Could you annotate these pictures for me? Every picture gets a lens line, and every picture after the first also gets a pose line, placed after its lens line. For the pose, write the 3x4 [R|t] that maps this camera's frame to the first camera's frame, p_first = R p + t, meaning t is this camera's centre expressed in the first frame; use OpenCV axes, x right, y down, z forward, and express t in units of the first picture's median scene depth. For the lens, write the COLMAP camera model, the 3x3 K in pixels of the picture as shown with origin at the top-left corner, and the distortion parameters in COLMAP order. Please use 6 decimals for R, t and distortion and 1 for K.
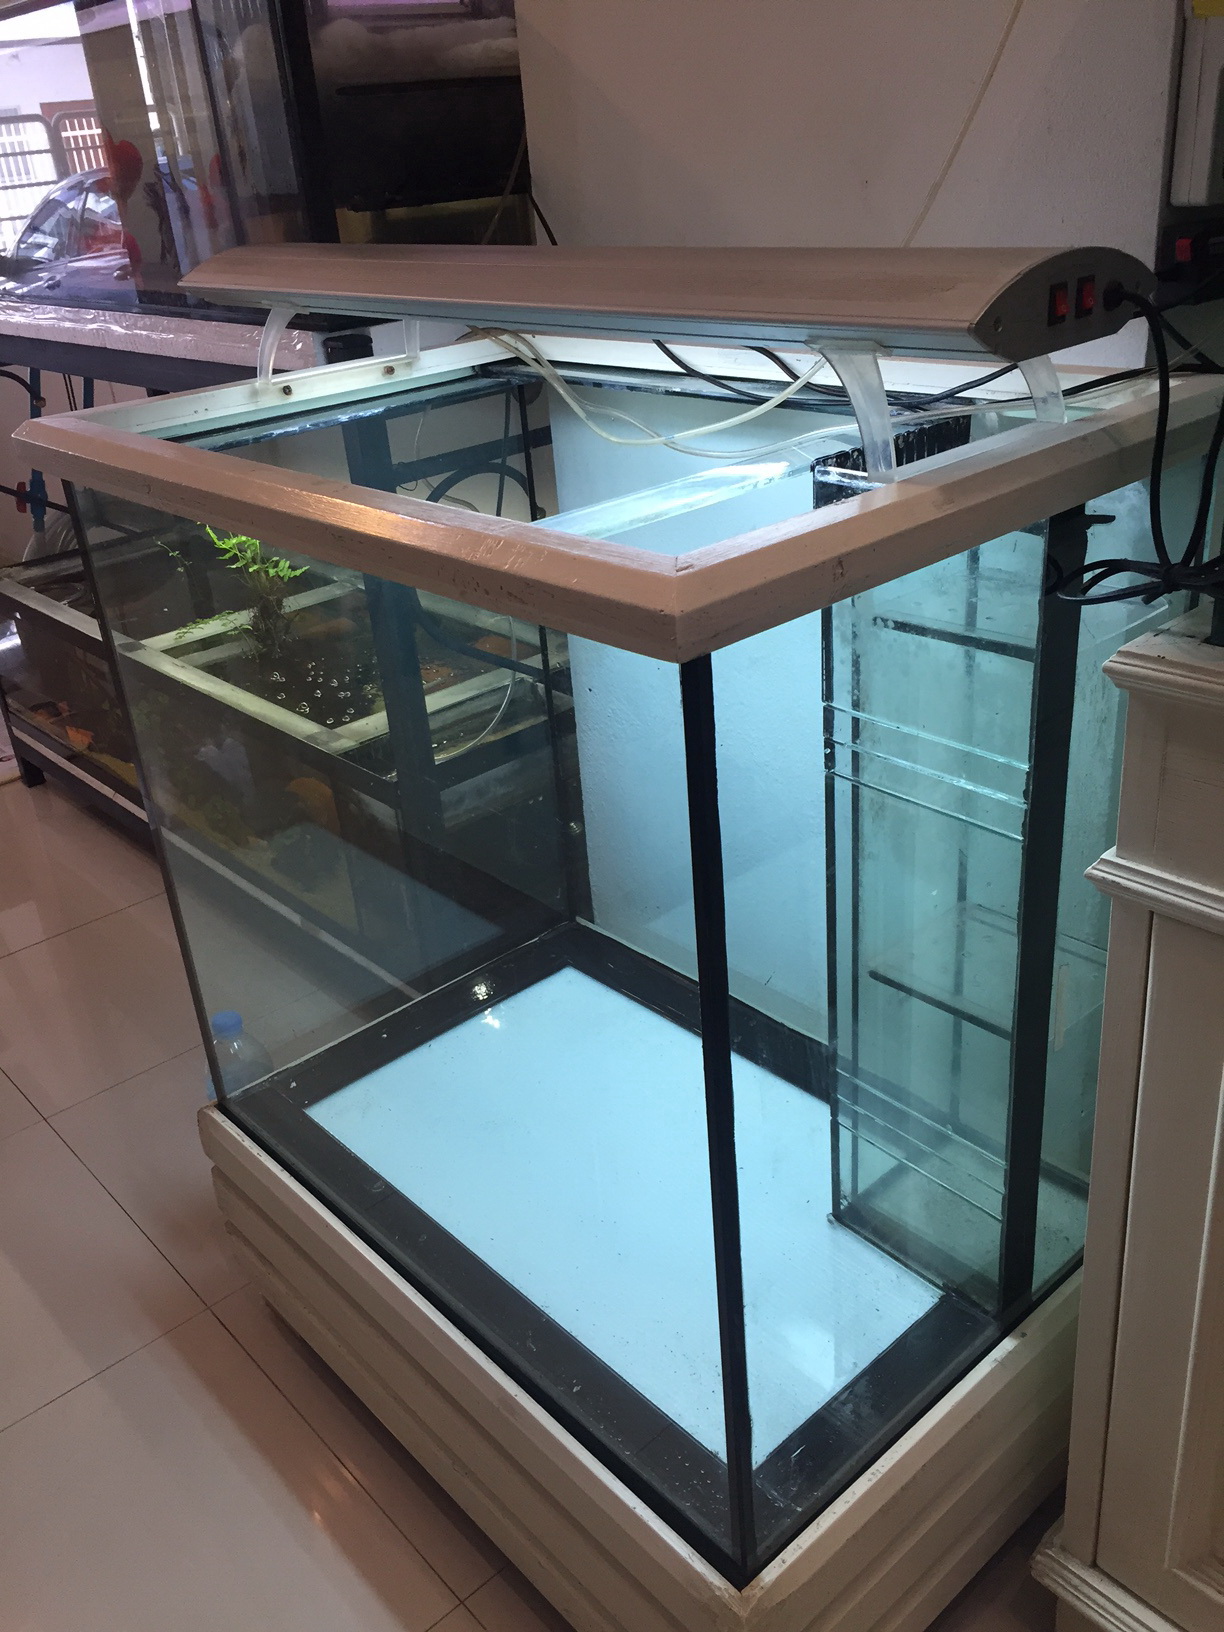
lens RADIAL K [[1420.4, 0, 612.0], [0, 1420.4, 816.0], [0, 0, 1]] dist [0.044711, -0.008469]
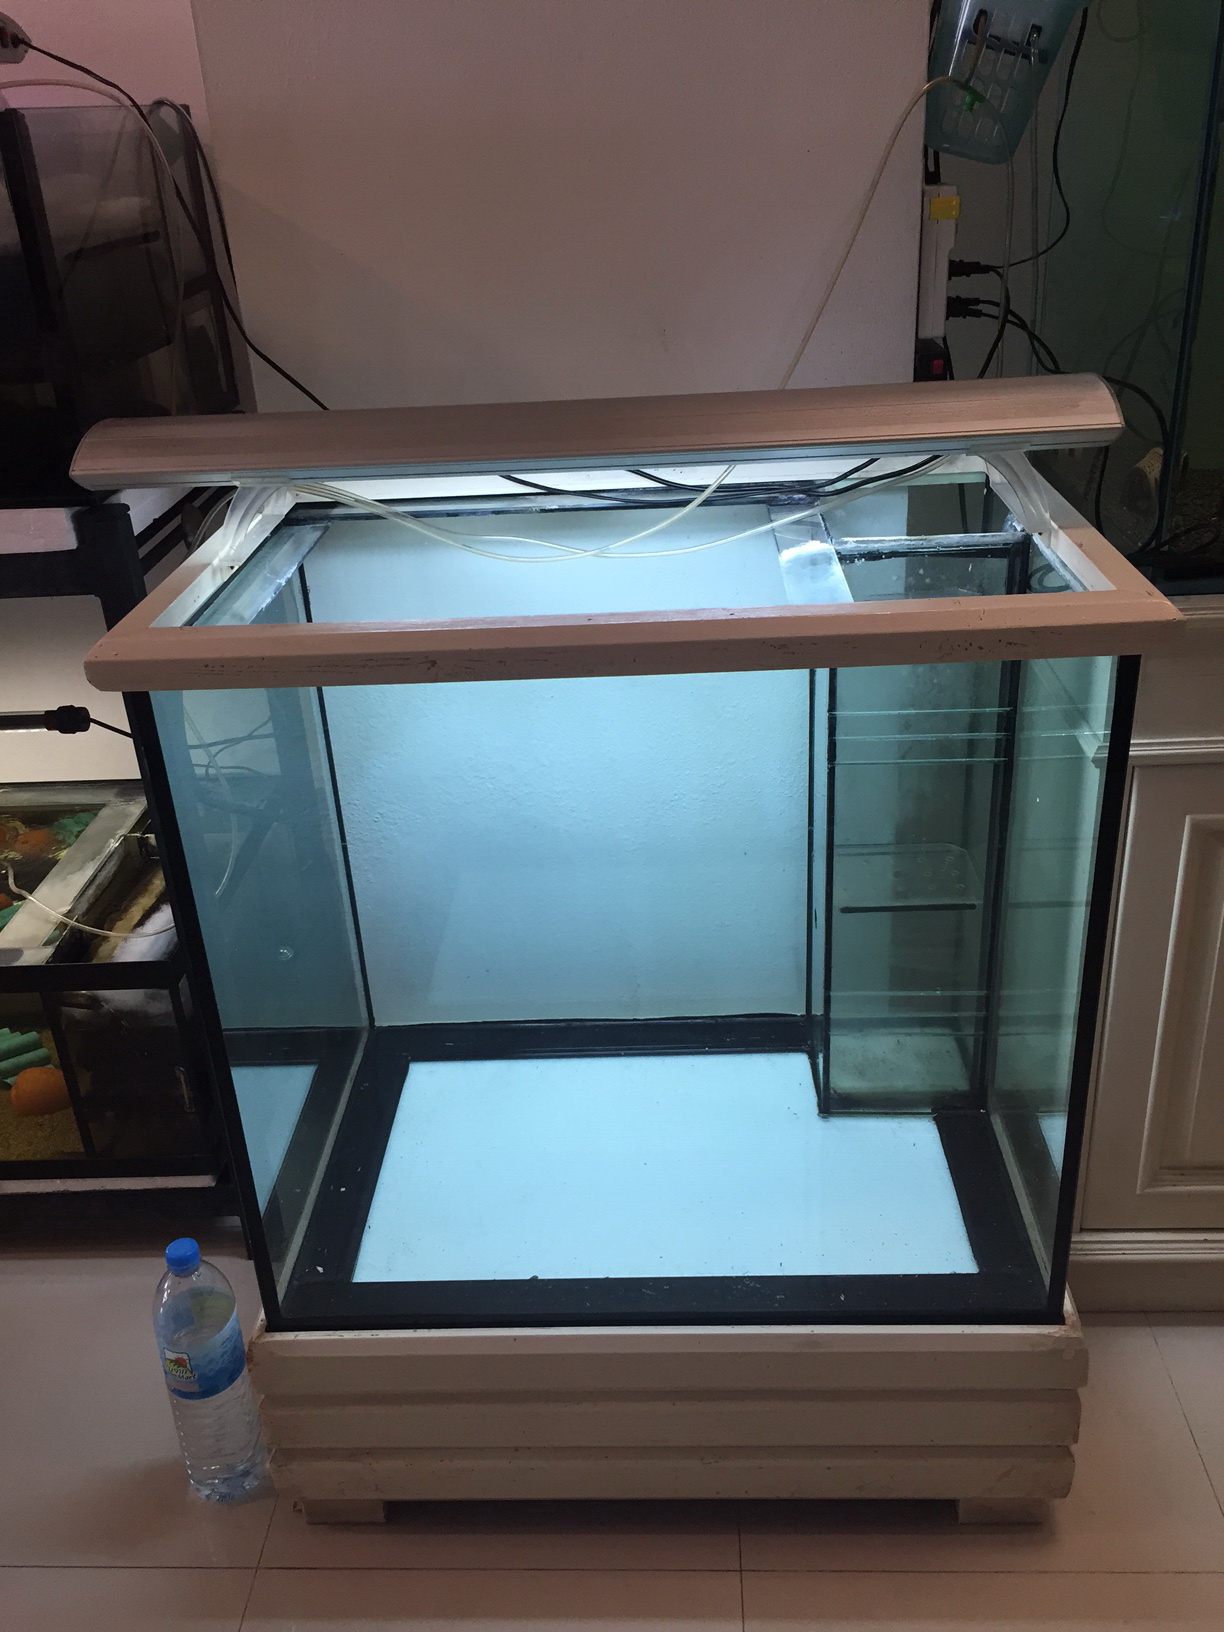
lens RADIAL K [[1420.4, 0, 612.0], [0, 1420.4, 816.0], [0, 0, 1]] dist [0.044711, -0.008469]
pose [[0.698476, -0.283017, 0.657292, -0.810947], [0.314256, 0.946482, 0.073590, -0.136229], [-0.642942, 0.155157, 0.750034, 0.135196]]
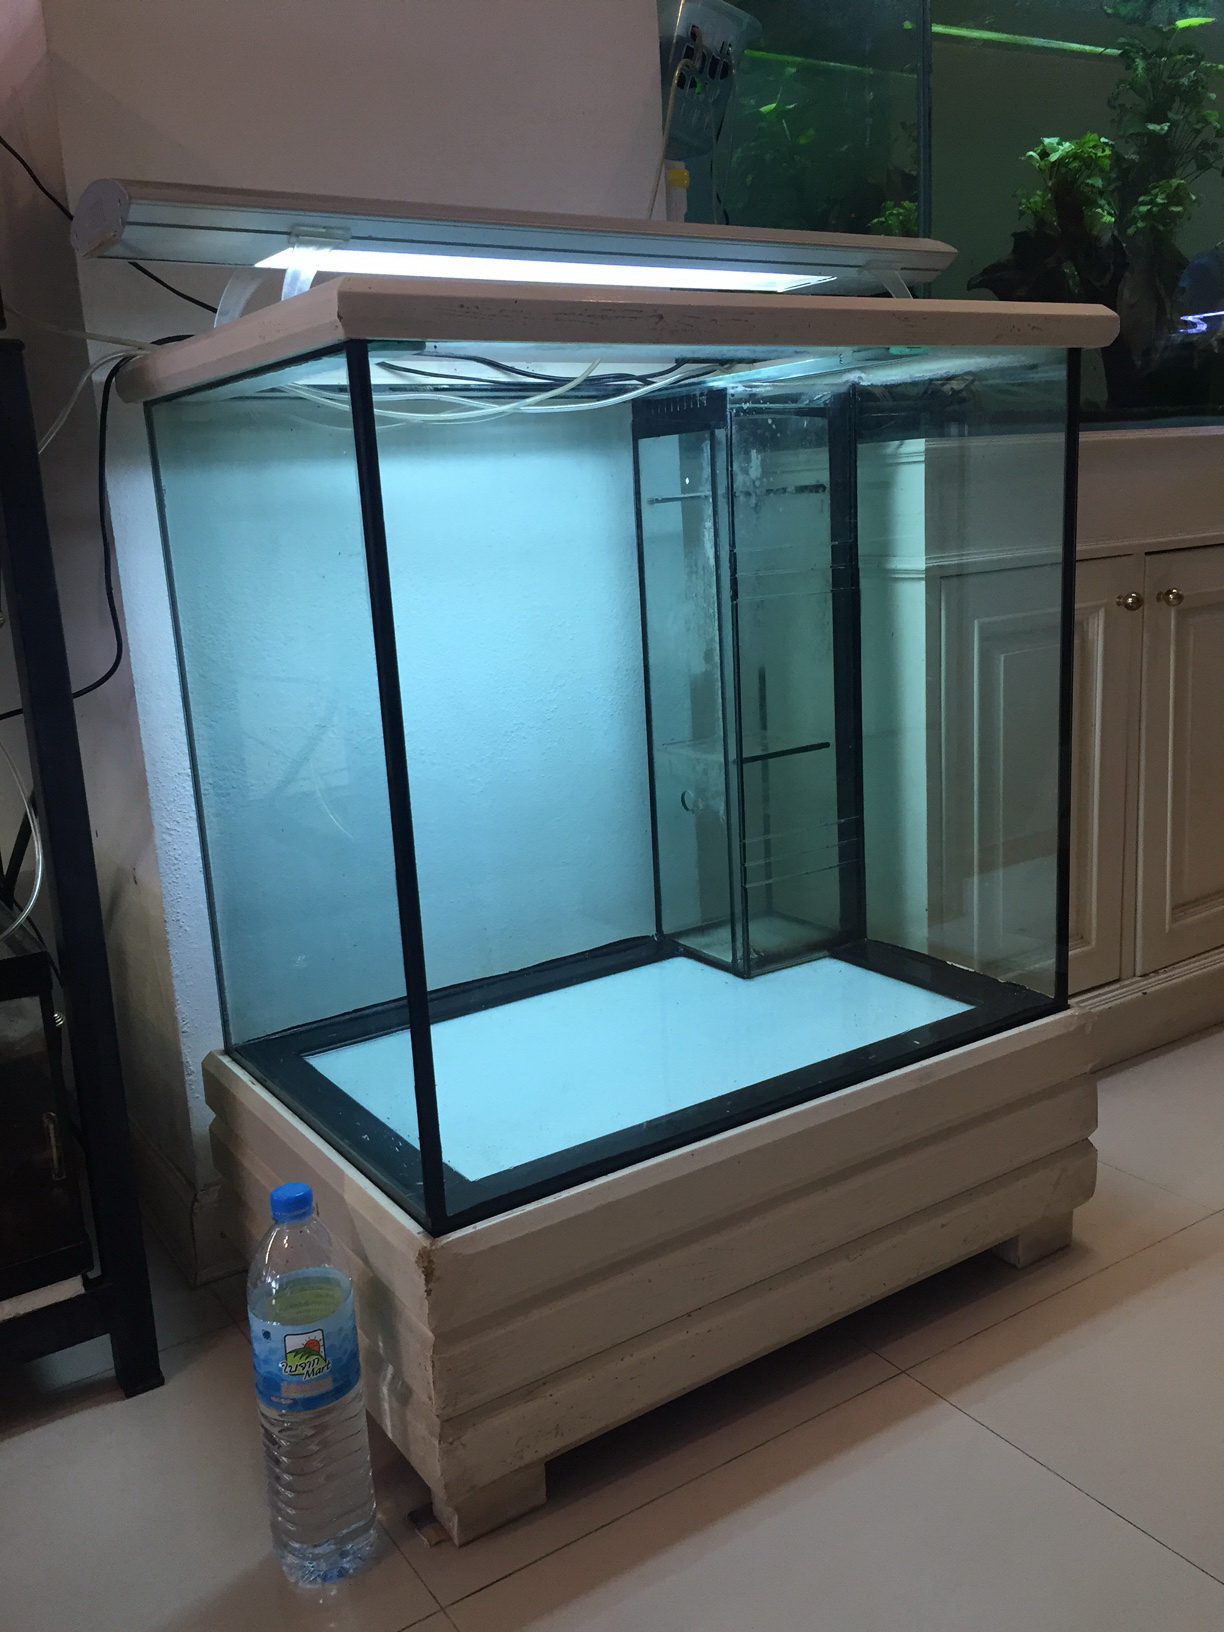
lens RADIAL K [[1399.6, 0, 612.0], [0, 1399.6, 816.0], [0, 0, 1]] dist [0.063835, 0.002256]
pose [[0.146668, -0.143007, 0.978794, -1.215609], [0.473857, 0.878730, 0.057381, 0.018106], [-0.868302, 0.455392, 0.196647, 0.853863]]
